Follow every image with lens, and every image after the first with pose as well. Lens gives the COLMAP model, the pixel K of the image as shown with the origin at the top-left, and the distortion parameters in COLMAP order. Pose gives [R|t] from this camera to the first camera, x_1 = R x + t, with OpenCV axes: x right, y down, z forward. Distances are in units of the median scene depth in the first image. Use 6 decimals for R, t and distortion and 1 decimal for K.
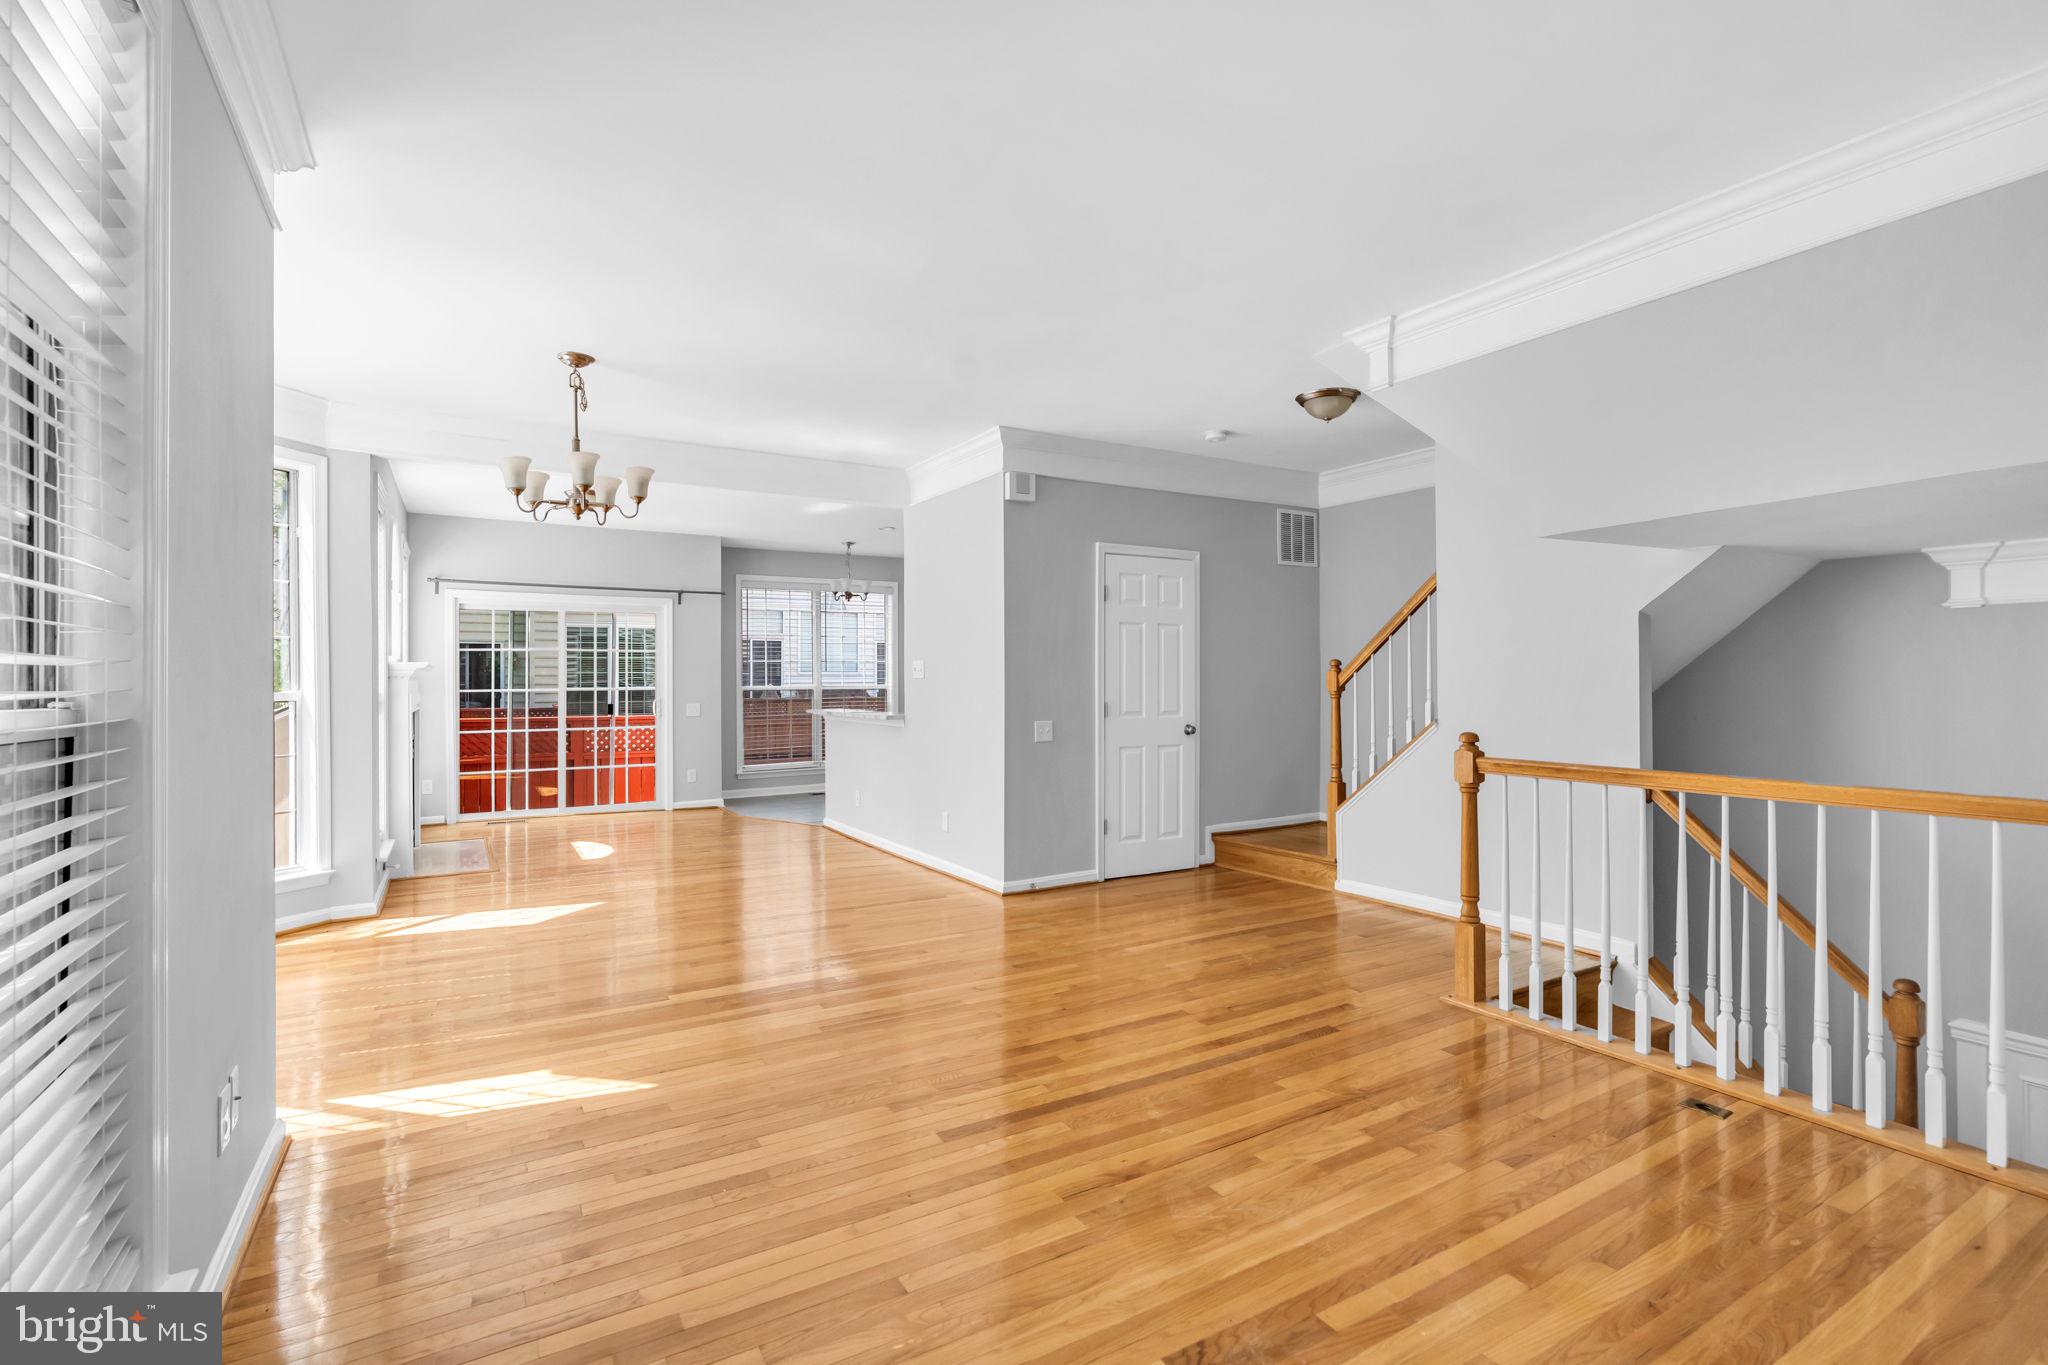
lens RADIAL K [[942.5, 0, 1011.0], [0, 942.5, 691.3], [0, 0, 1]] dist [-0.004991, 0.000228]
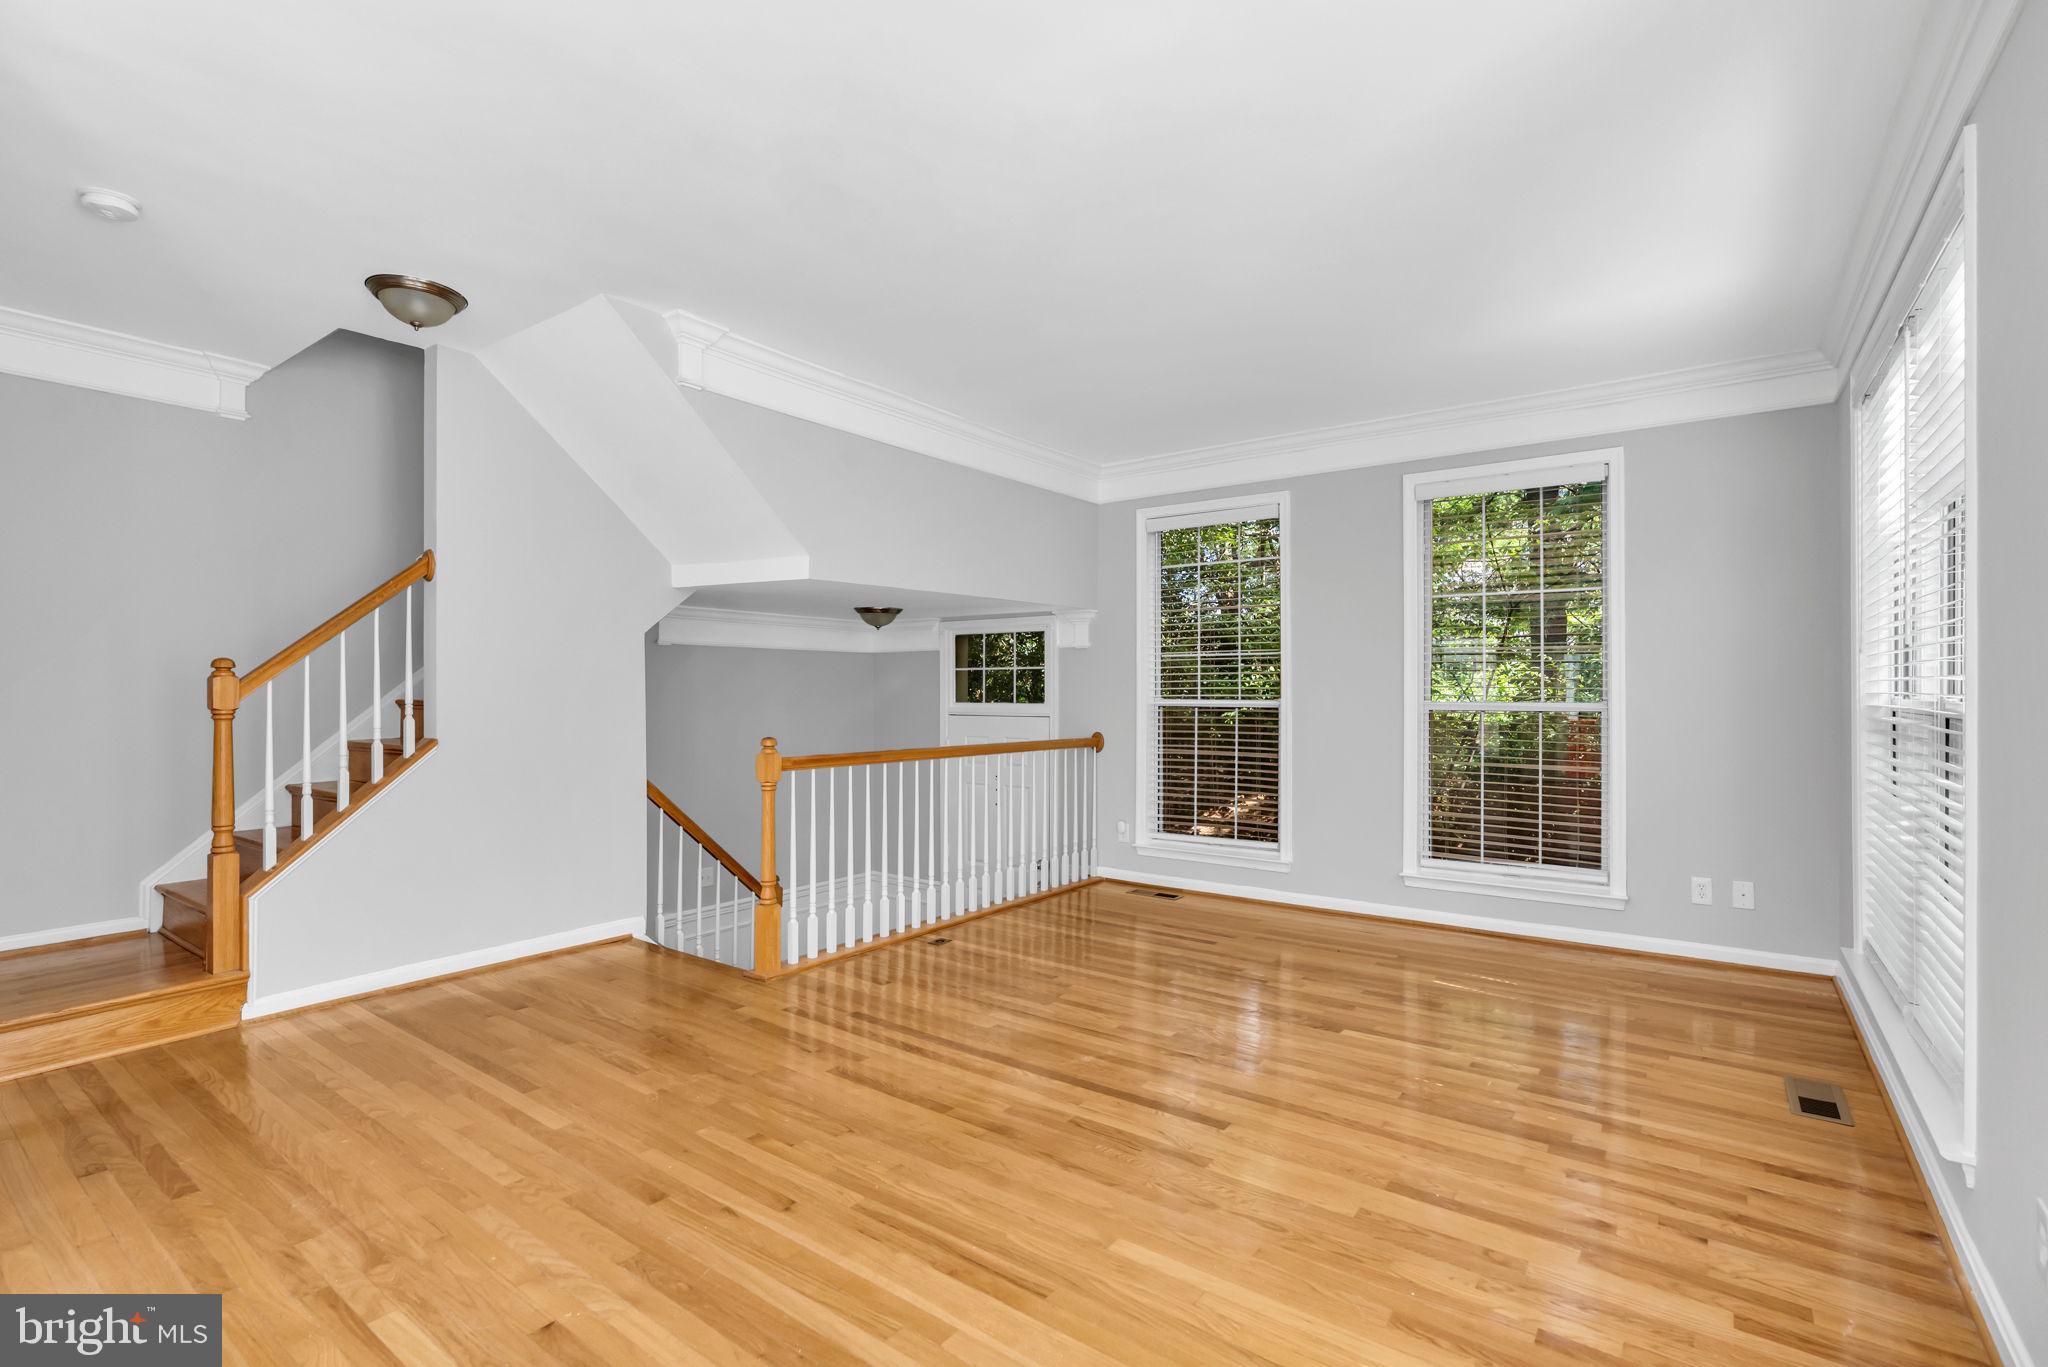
lens RADIAL K [[942.5, 0, 1011.0], [0, 942.5, 692.3], [0, 0, 1]] dist [-0.004991, 0.000228]
pose [[-0.396607, -0.000285, 0.917988, -0.755332], [0.008978, 0.999951, 0.004189, -0.016688], [-0.917944, 0.009903, -0.396585, 1.303934]]
